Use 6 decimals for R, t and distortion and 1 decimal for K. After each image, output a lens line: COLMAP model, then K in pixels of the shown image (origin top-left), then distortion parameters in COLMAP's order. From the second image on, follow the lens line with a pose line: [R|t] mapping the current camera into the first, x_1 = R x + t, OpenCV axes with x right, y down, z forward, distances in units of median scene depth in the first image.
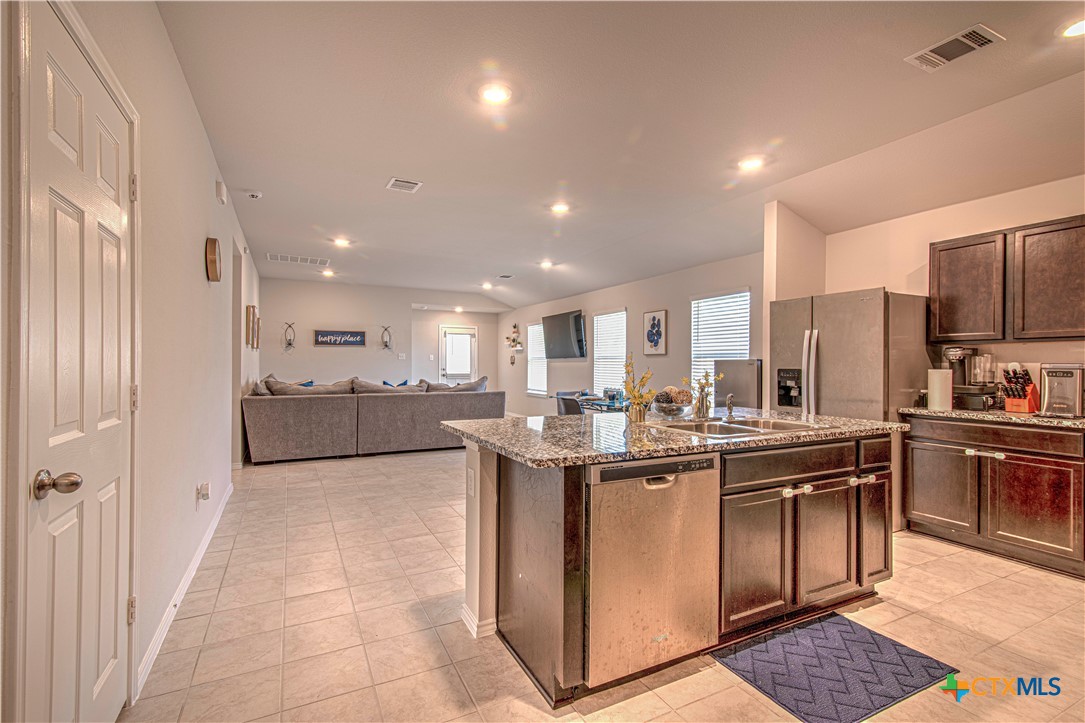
lens RADIAL K [[496.2, 0, 543.7], [0, 496.2, 364.6], [0, 0, 1]] dist [0.010156, -0.000332]
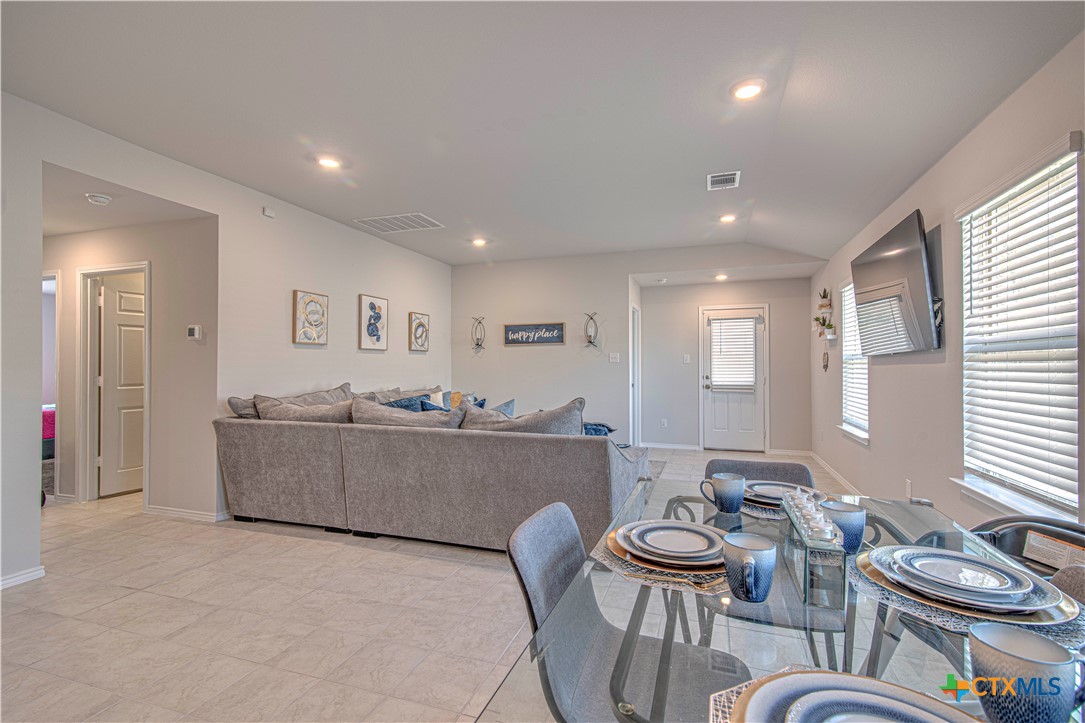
lens RADIAL K [[474.5, 0, 579.2], [0, 474.5, 367.4], [0, 0, 1]] dist [0.009491, 0.000039]
pose [[0.695342, -0.004756, -0.718663, 0.165853], [0.004093, 0.999988, -0.002657, -0.002347], [0.718667, -0.001094, 0.695353, 0.666701]]
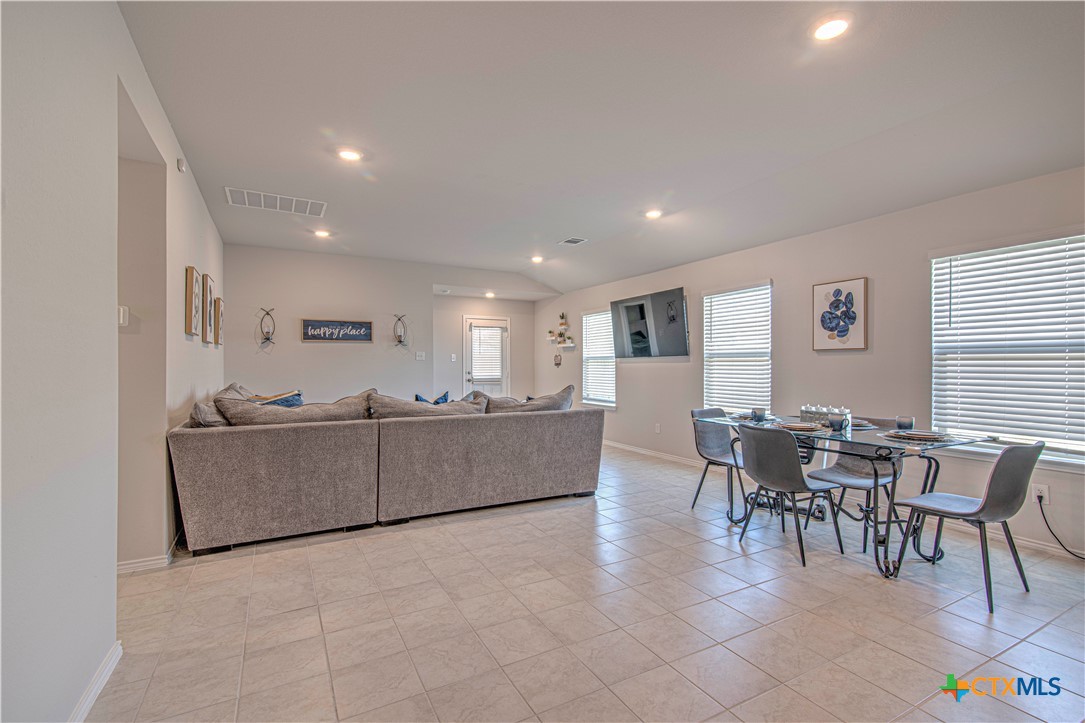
lens RADIAL K [[479.1, 0, 524.9], [0, 479.1, 363.4], [0, 0, 1]] dist [0.003559, 0.000091]
pose [[0.999975, -0.005268, 0.004710, -0.168180], [0.005286, 0.999978, -0.003936, -0.001922], [-0.004689, 0.003961, 0.999981, 0.359358]]
